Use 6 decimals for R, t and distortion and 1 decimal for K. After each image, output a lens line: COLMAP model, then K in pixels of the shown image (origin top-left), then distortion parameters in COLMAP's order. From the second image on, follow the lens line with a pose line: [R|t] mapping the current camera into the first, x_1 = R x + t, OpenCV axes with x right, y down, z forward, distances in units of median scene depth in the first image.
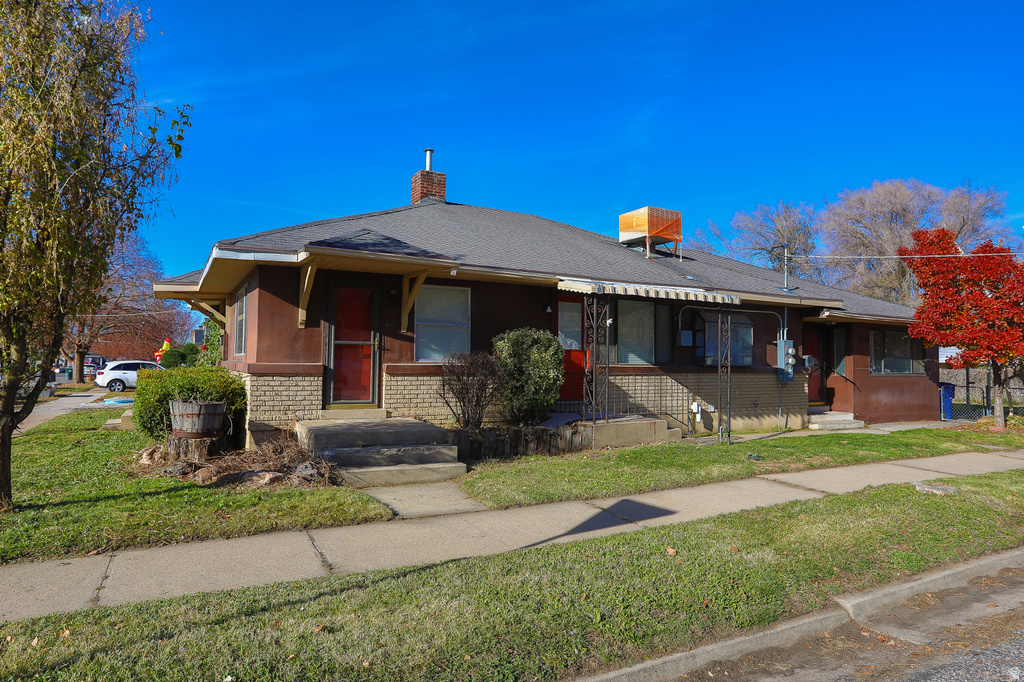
lens RADIAL K [[612.8, 0, 512.0], [0, 612.8, 341.0], [0, 0, 1]] dist [-0.059919, 0.043839]
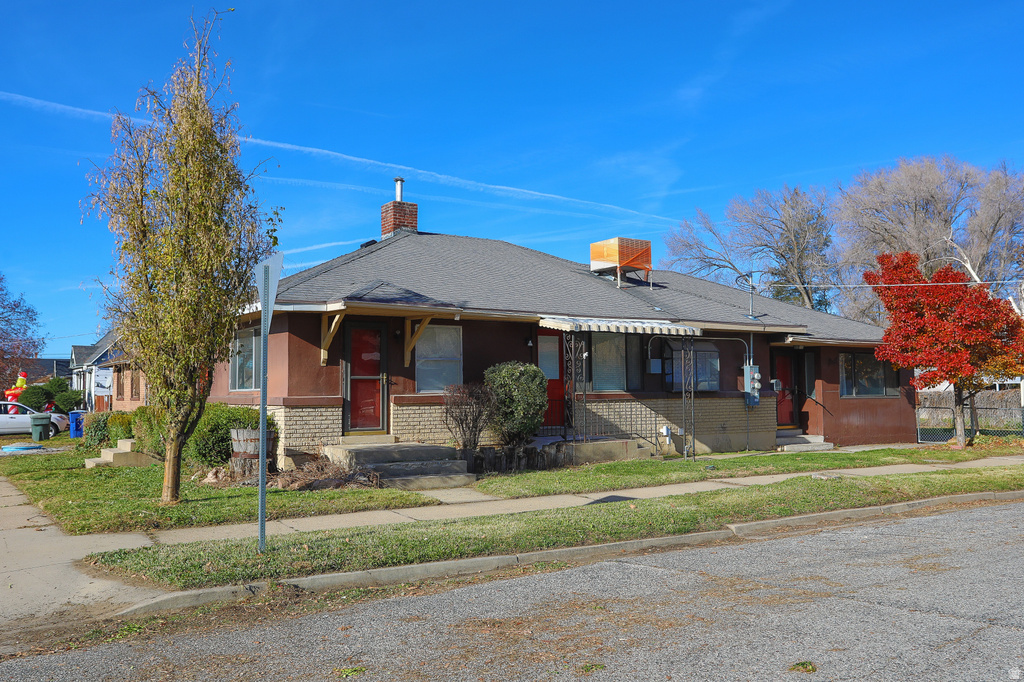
lens RADIAL K [[853.6, 0, 512.0], [0, 853.6, 341.0], [0, 0, 1]] dist [-0.003908, -0.001651]
pose [[0.996199, -0.015750, 0.085674, -0.111045], [0.017988, 0.999515, -0.025416, -0.018245], [-0.085232, 0.026861, 0.995999, -0.565883]]
